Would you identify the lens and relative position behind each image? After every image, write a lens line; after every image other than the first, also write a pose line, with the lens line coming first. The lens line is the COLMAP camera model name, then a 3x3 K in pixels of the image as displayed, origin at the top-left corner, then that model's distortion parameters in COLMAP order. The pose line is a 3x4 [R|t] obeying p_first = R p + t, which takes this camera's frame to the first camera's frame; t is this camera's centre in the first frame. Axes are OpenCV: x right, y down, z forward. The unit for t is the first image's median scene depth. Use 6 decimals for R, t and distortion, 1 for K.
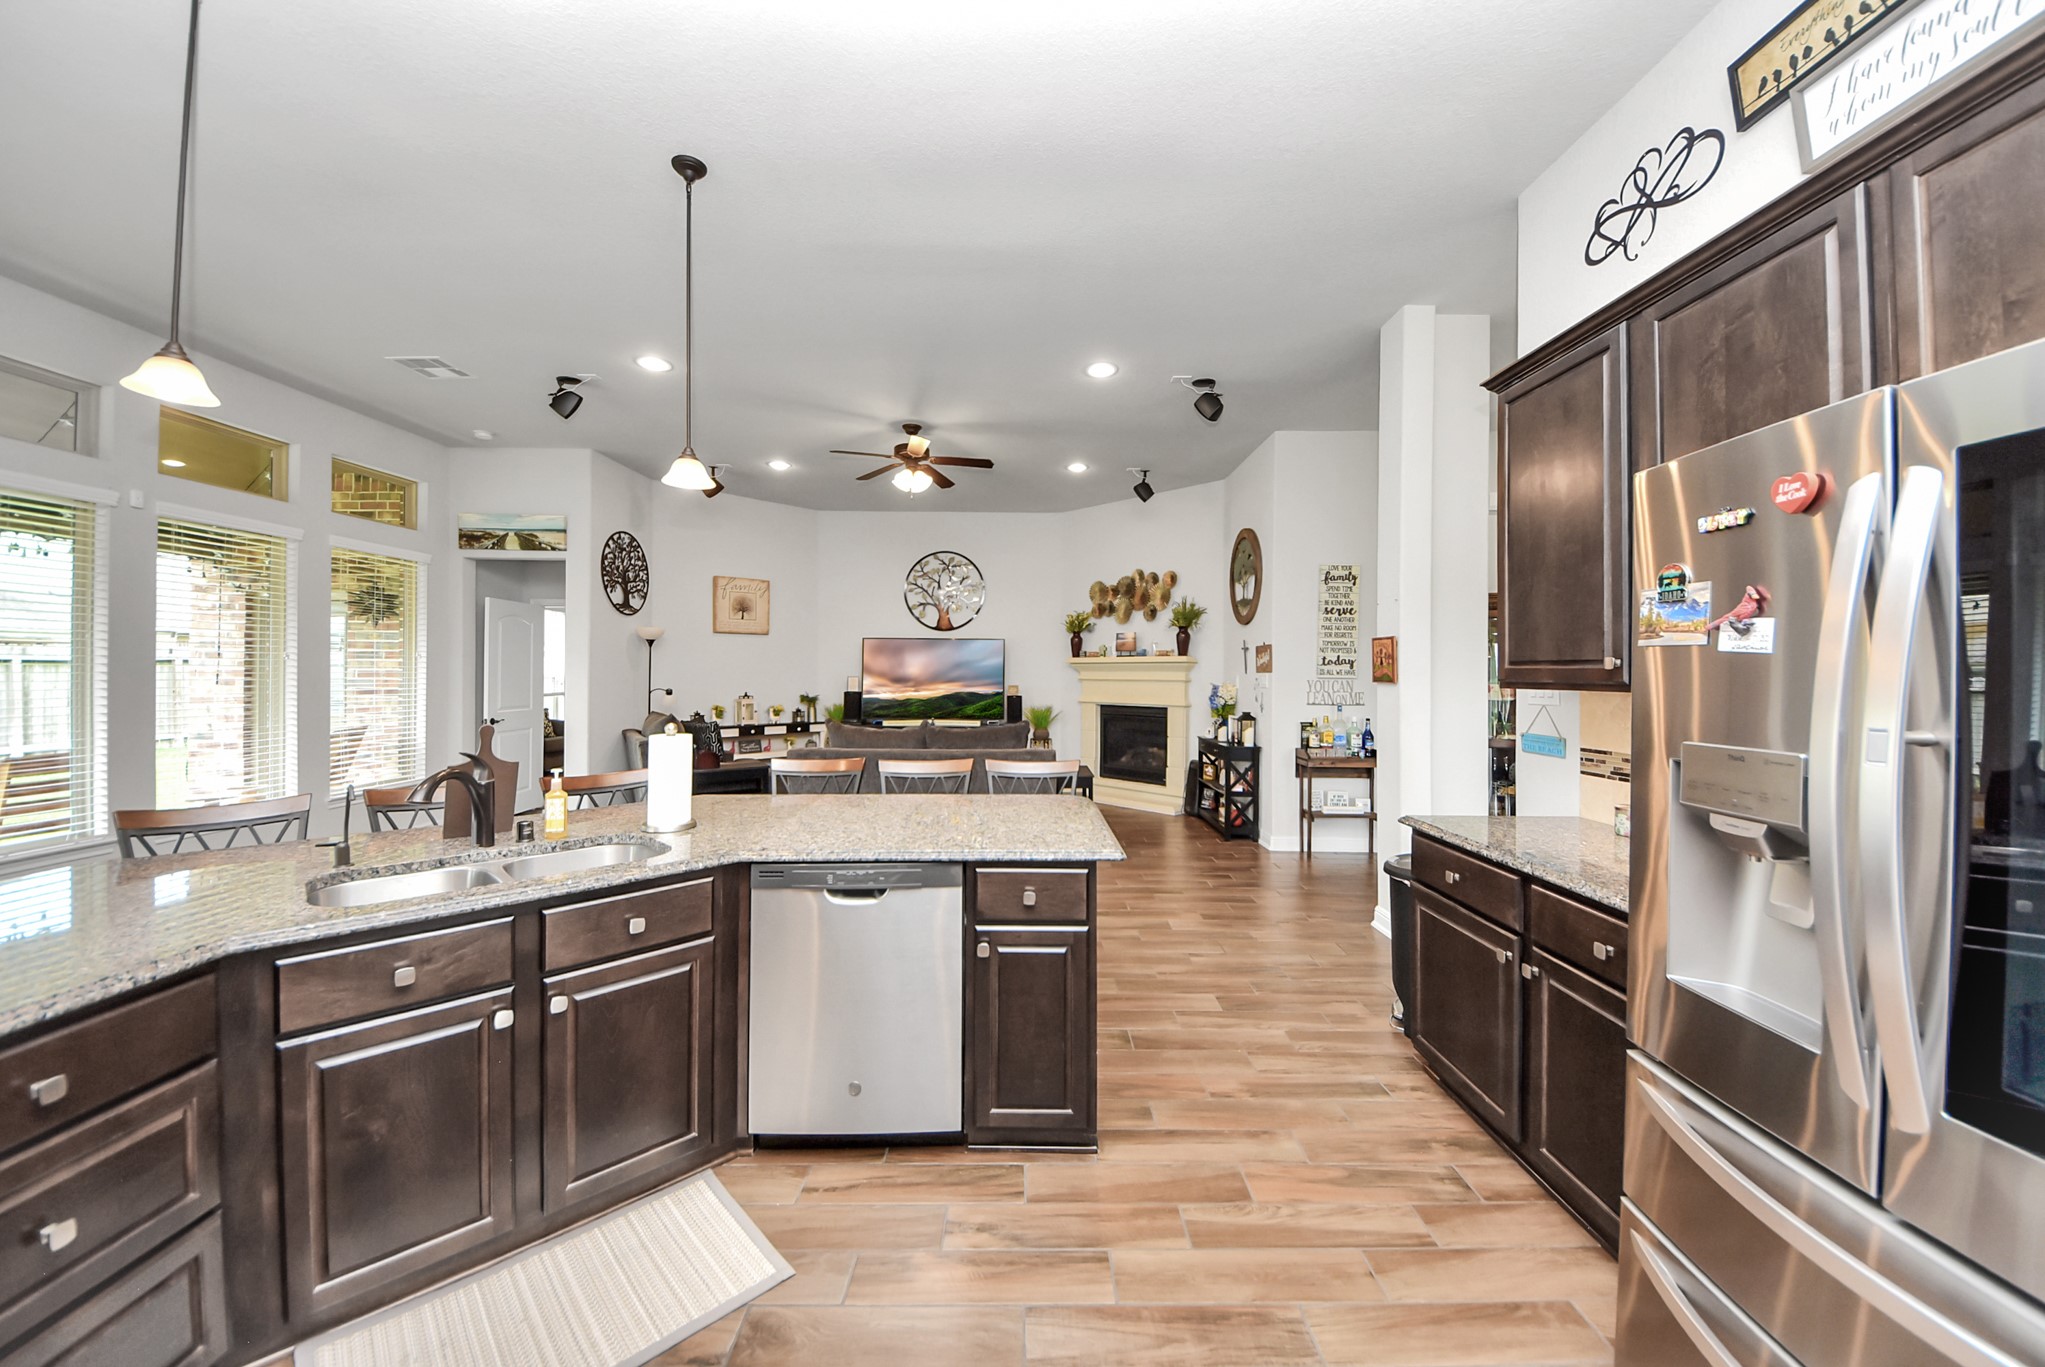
lens RADIAL K [[737.8, 0, 1022.5], [0, 737.8, 683.5], [0, 0, 1]] dist [0.043308, -0.018098]
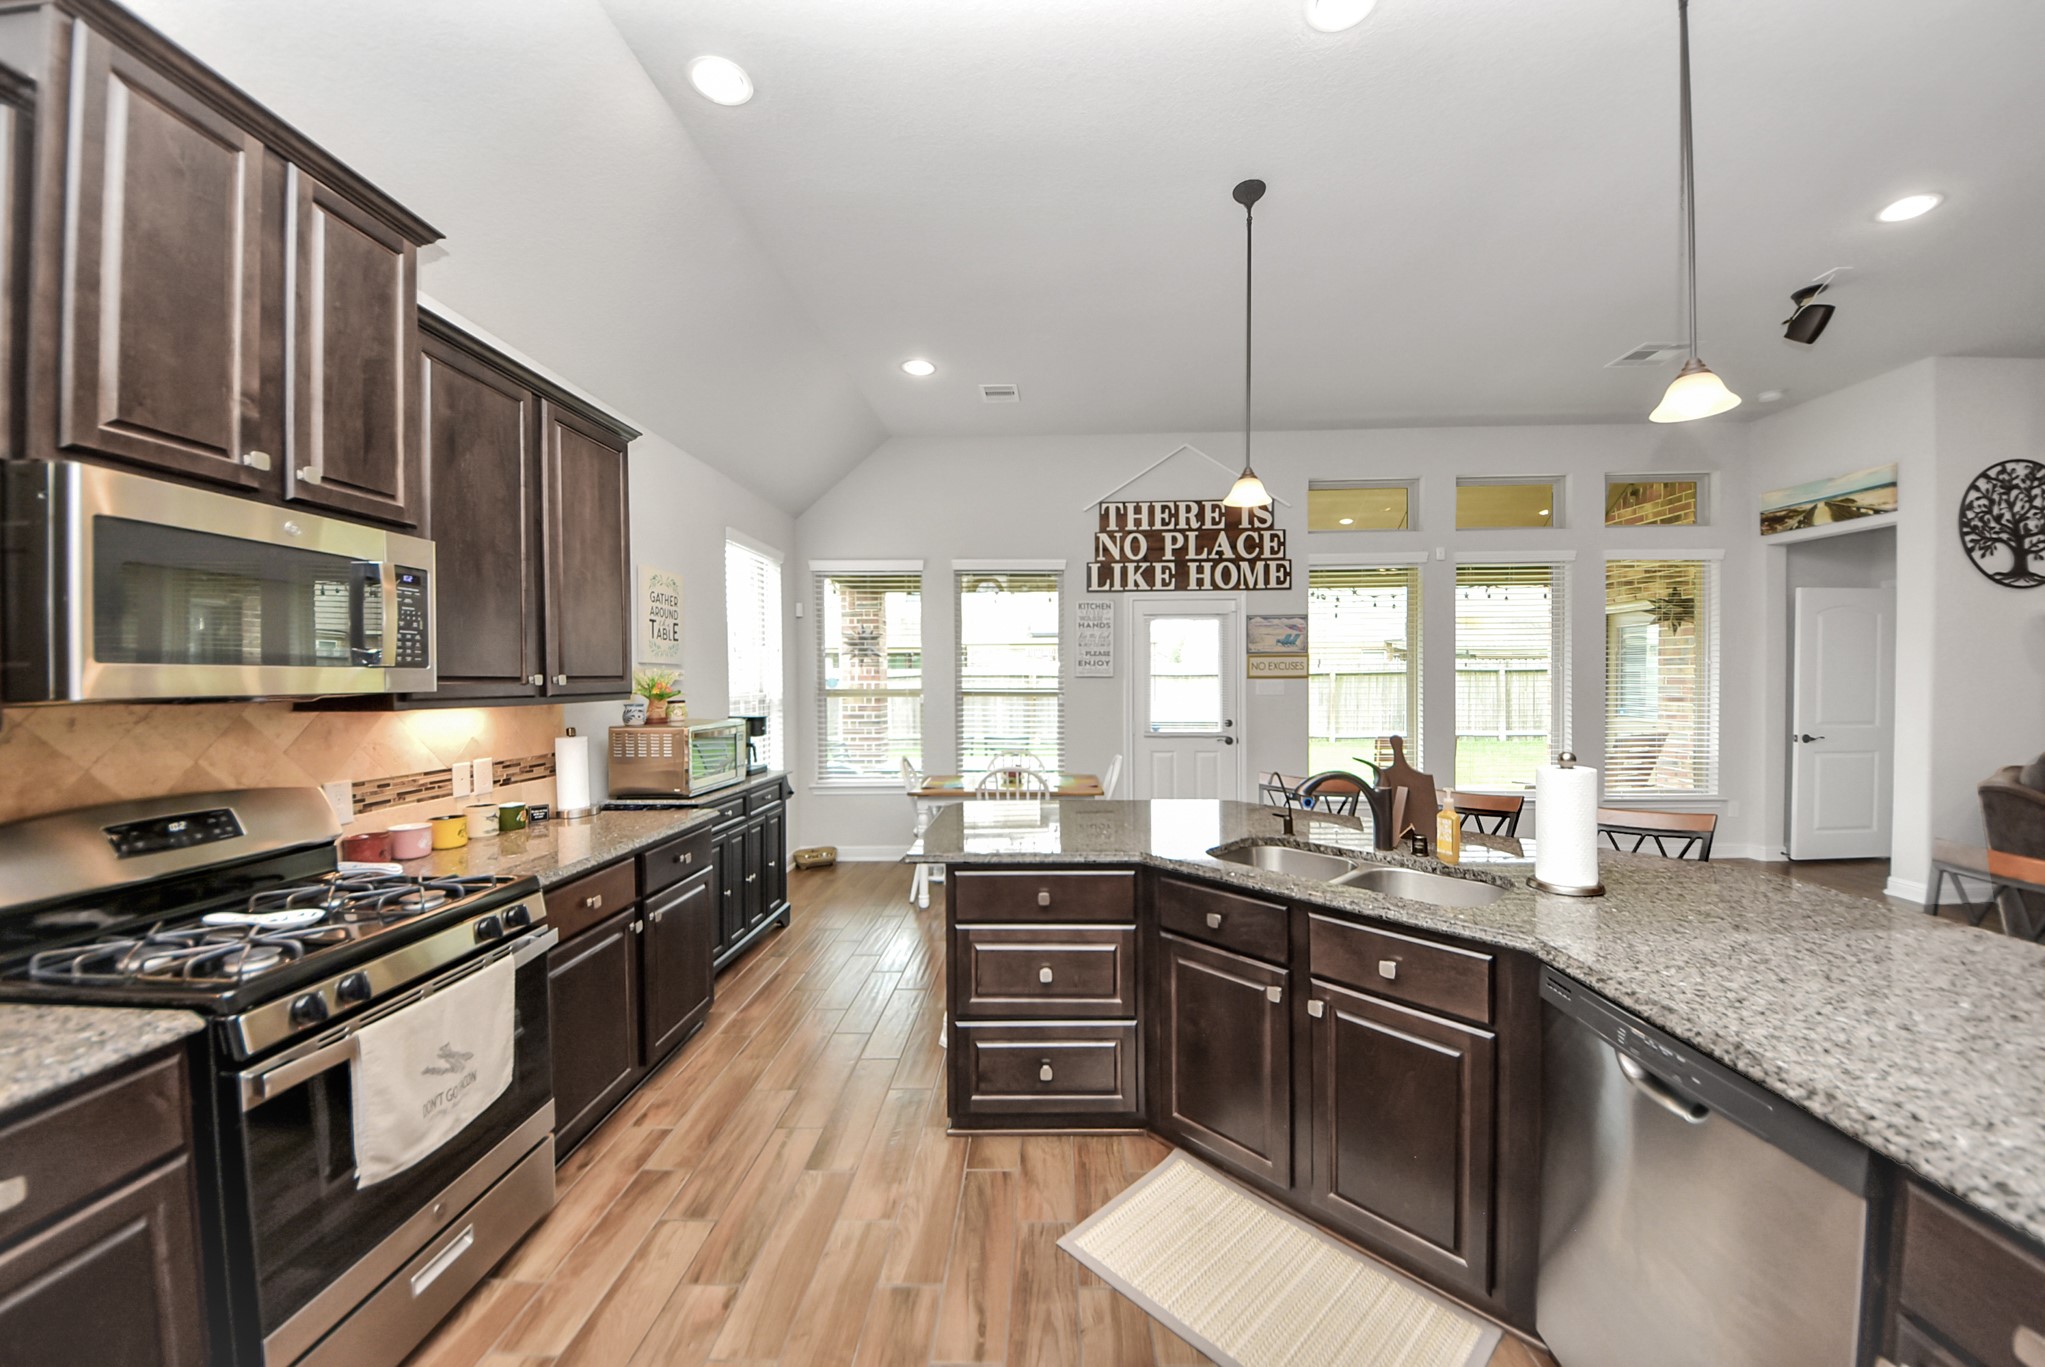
lens RADIAL K [[734.7, 0, 1035.6], [0, 734.7, 691.3], [0, 0, 1]] dist [0.032129, -0.018842]
pose [[-0.018121, 0.011716, -0.999767, 0.115813], [-0.007182, 0.999904, 0.011848, -0.005516], [0.999810, 0.007395, -0.018035, 0.179551]]
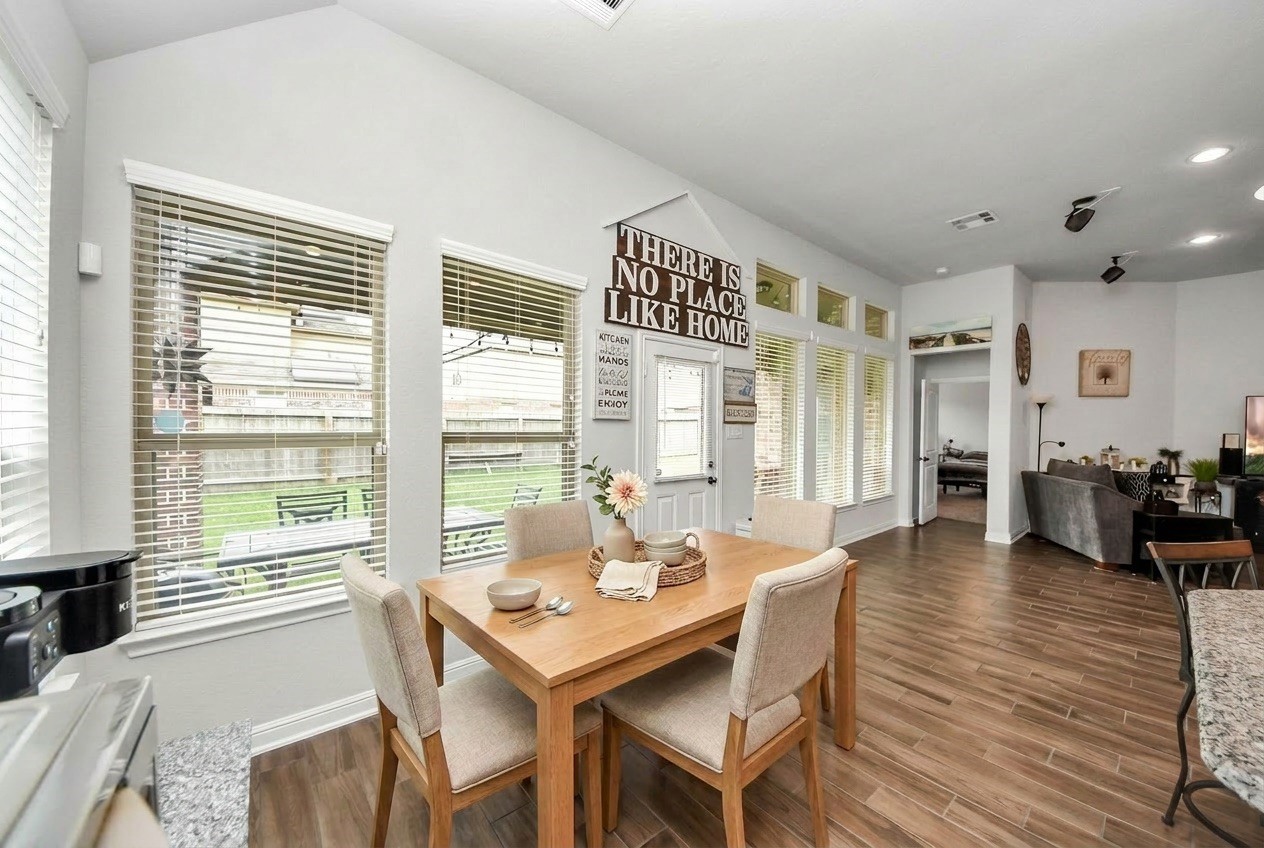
lens RADIAL K [[456.6, 0, 647.9], [0, 456.6, 425.5], [0, 0, 1]] dist [0.046821, -0.023154]
pose [[0.665973, 0.005808, -0.745953, -0.373671], [-0.016143, 0.999848, -0.006627, -0.003900], [0.745801, 0.016455, 0.665966, -0.055109]]
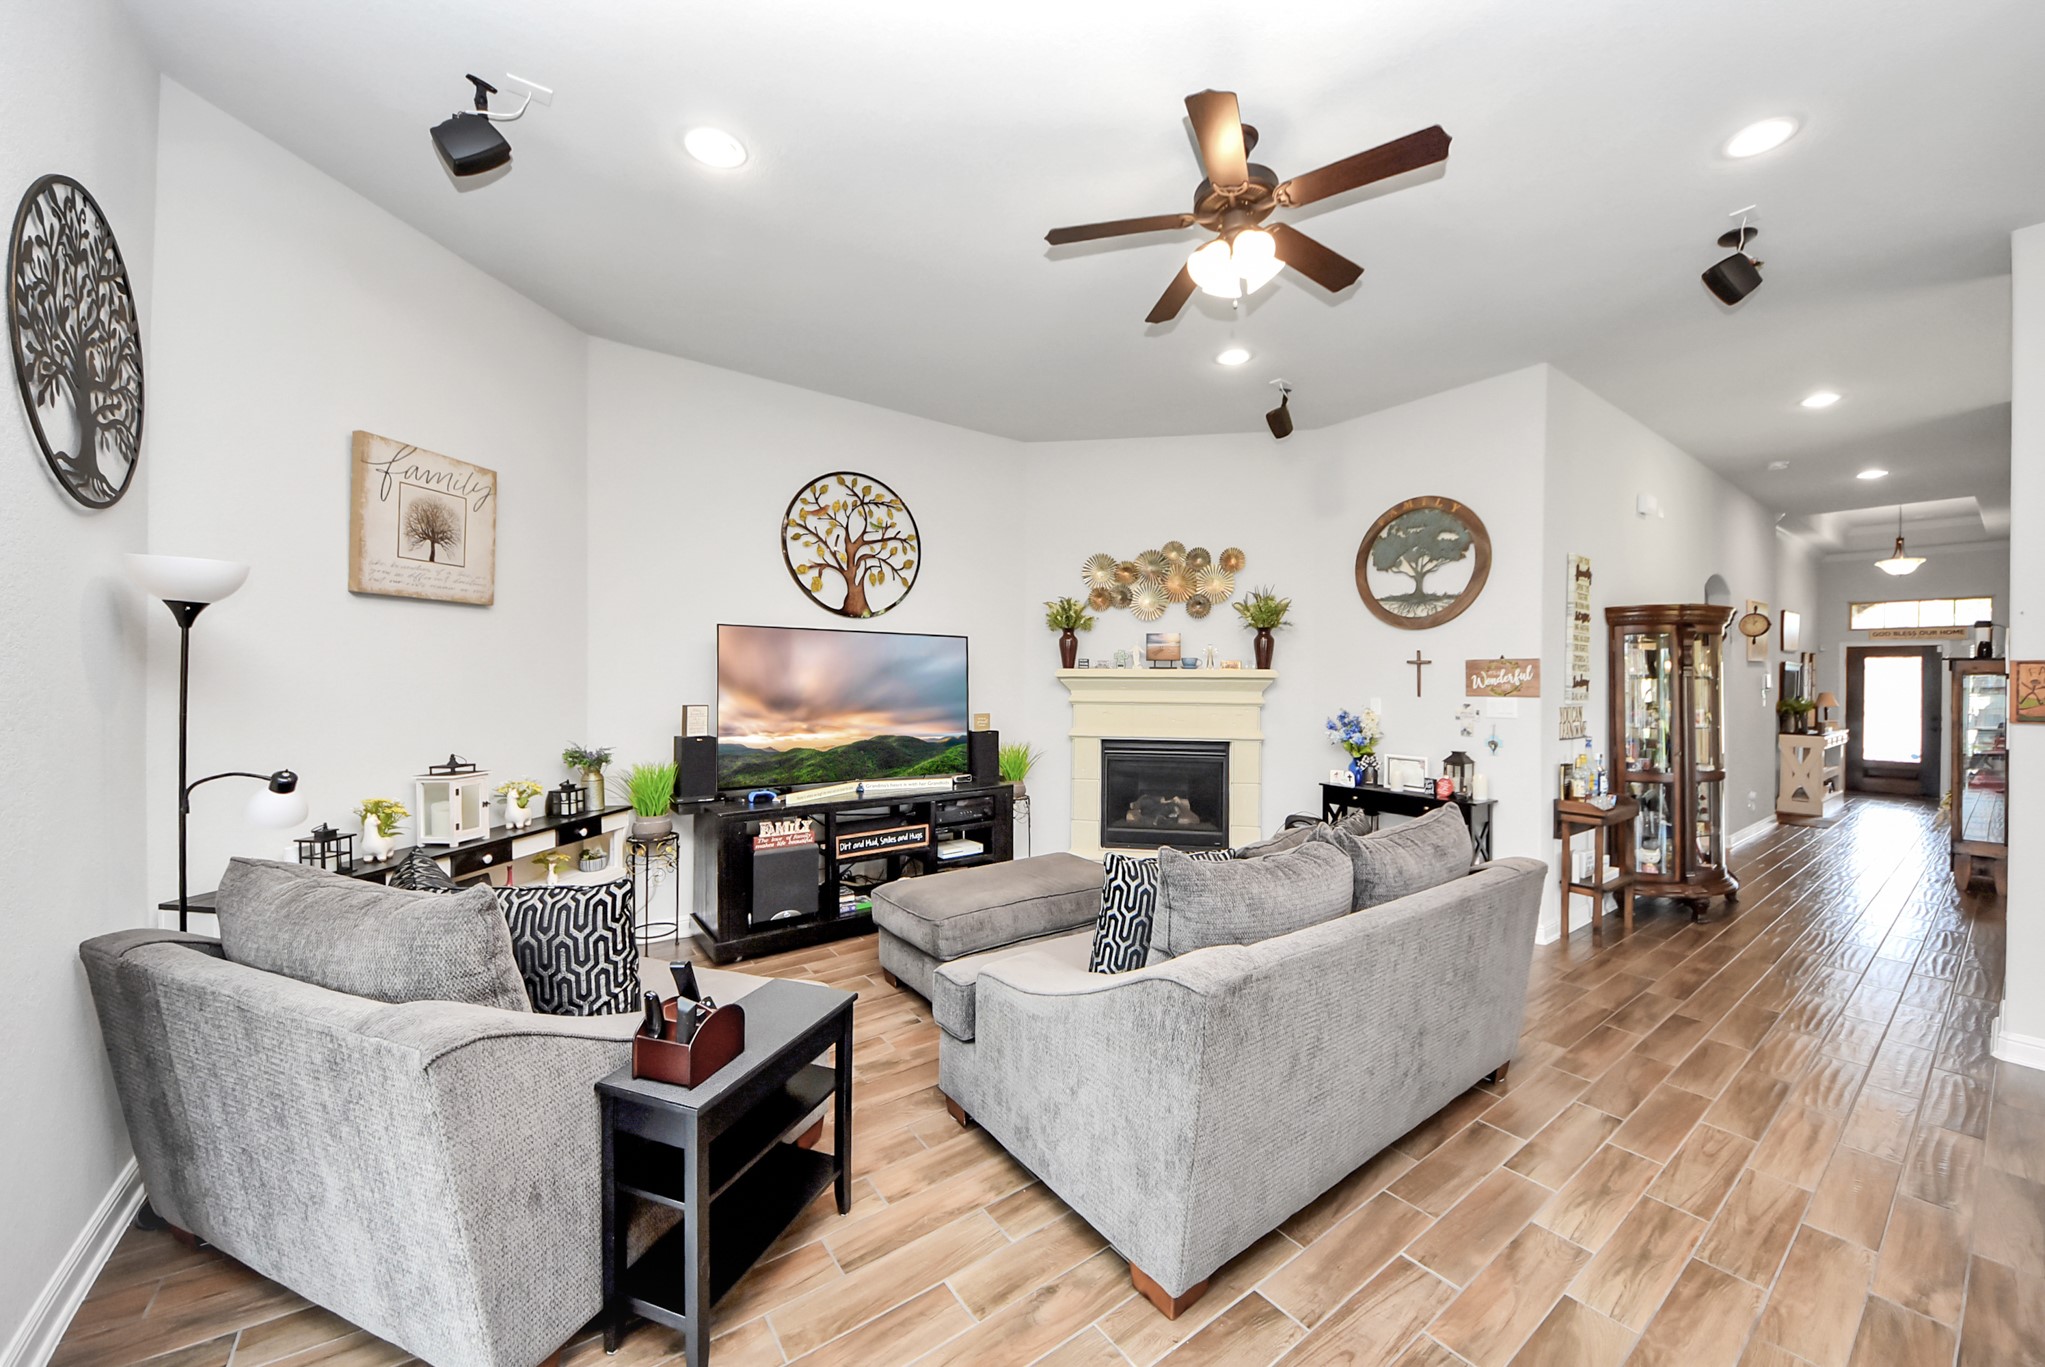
lens RADIAL K [[746.6, 0, 1037.4], [0, 746.6, 697.7], [0, 0, 1]] dist [0.013433, -0.013909]
pose [[0.802838, -0.016070, 0.595981, -0.436259], [0.006305, 0.999810, 0.018465, -0.027920], [-0.596164, -0.011067, 0.802786, 0.622405]]
